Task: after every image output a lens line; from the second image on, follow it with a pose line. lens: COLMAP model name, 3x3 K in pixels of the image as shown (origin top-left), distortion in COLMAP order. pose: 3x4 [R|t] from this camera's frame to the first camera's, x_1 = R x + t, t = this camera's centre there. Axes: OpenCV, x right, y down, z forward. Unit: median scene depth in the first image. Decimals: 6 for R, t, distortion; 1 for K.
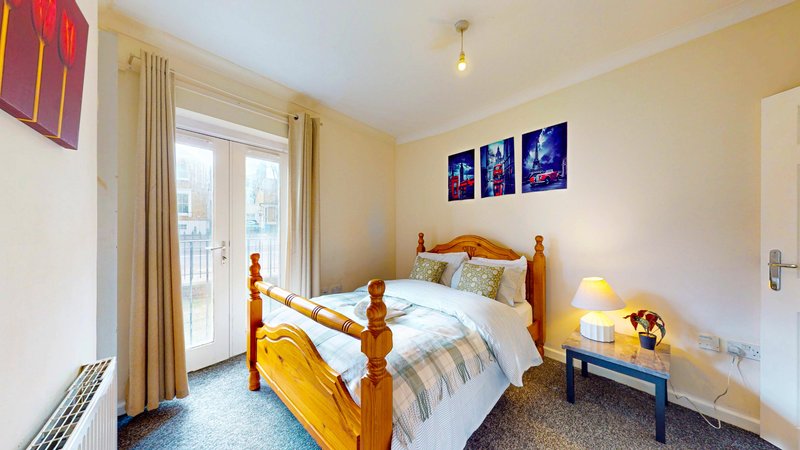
lens RADIAL K [[252.7, 0, 398.6], [0, 252.7, 224.4], [0, 0, 1]] dist [0.002650, 0.000187]
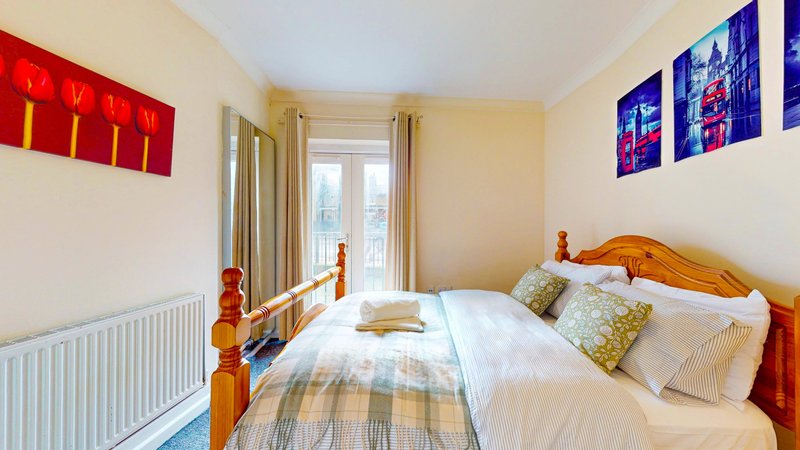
lens RADIAL K [[252.7, 0, 399.6], [0, 252.7, 224.5], [0, 0, 1]] dist [0.002650, 0.000187]
pose [[0.667341, -0.001960, -0.744750, 0.367908], [0.002929, 0.999996, -0.000007, 0.018100], [0.744747, -0.002176, 0.667344, 0.288555]]
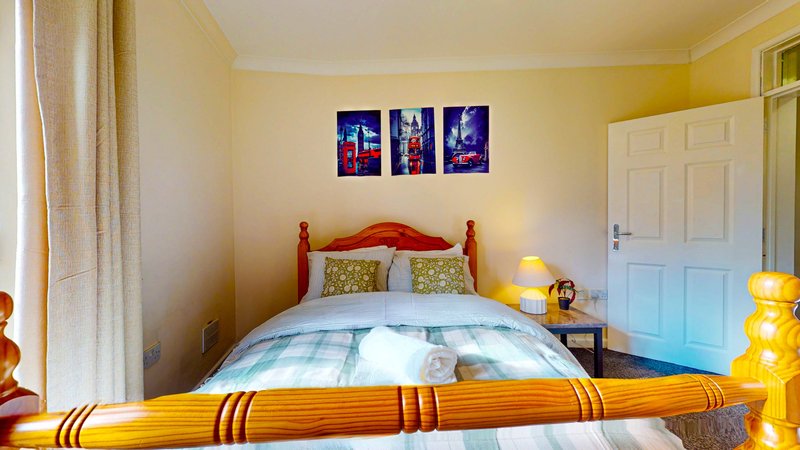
lens RADIAL K [[304.8, 0, 399.3], [0, 304.8, 223.2], [0, 0, 1]] dist [0.000864, 0.000029]
pose [[0.668120, -0.014124, 0.743920, -0.393977], [0.003187, 0.999865, 0.016121, 0.030781], [-0.744047, -0.008400, 0.668075, 0.382628]]
